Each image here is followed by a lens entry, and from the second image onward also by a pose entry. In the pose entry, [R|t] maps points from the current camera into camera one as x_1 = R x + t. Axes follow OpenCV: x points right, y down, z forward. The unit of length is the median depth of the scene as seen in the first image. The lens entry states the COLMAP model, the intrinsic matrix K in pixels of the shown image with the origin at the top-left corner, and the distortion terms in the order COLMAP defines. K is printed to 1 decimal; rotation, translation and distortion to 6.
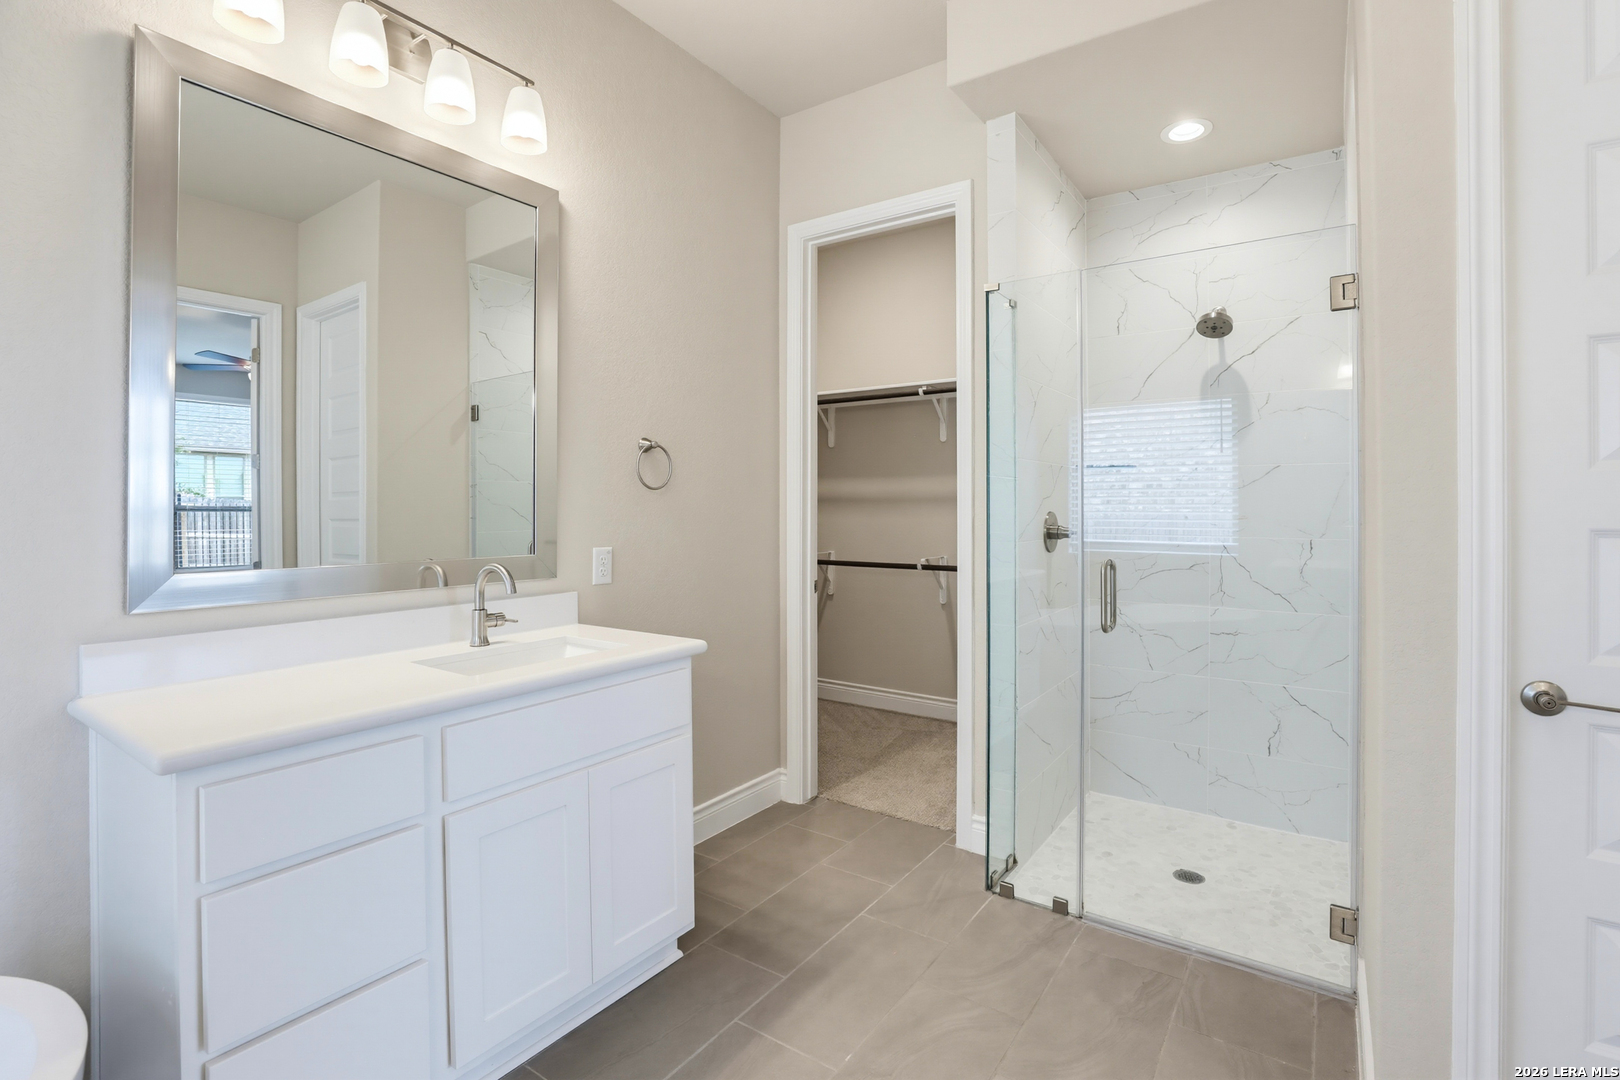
lens RADIAL K [[750.9, 0, 815.2], [0, 750.9, 513.7], [0, 0, 1]] dist [-0.023260, 0.000162]
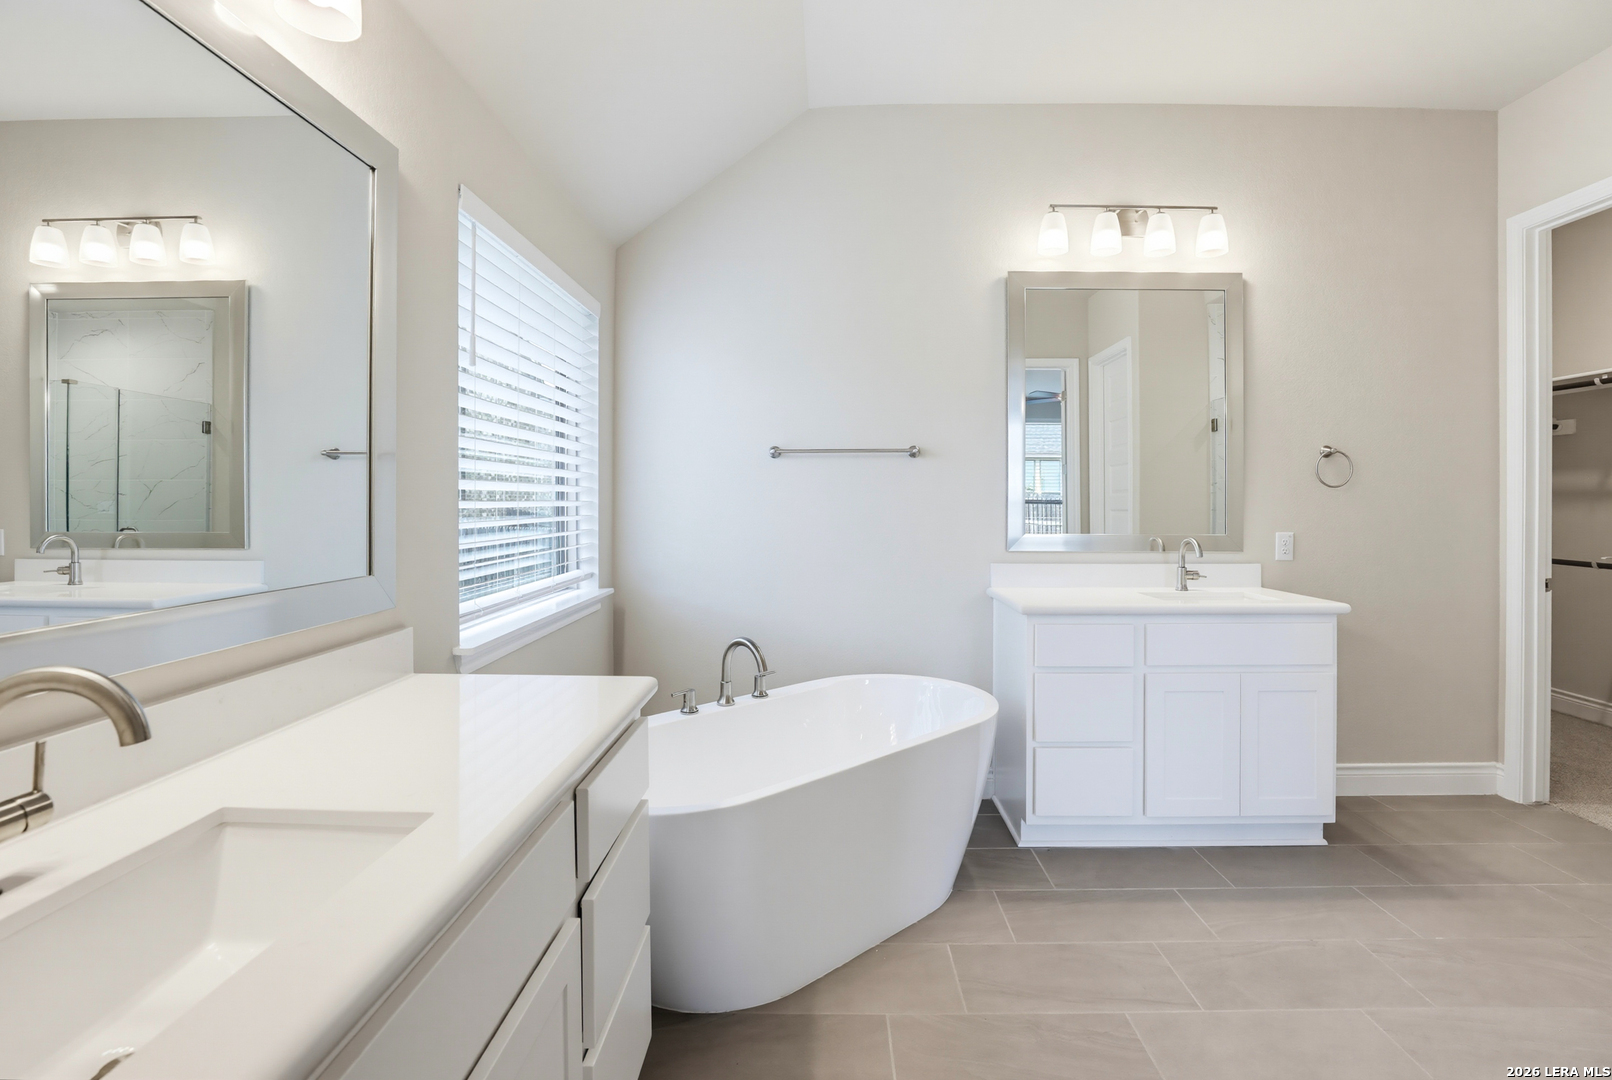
lens RADIAL K [[747.8, 0, 809.8], [0, 747.8, 504.0], [0, 0, 1]] dist [-0.042569, 0.000105]
pose [[0.558474, 0.004442, -0.829510, 0.284244], [-0.006042, 0.999981, 0.001287, -0.000912], [0.829500, 0.004293, 0.558490, -0.363198]]
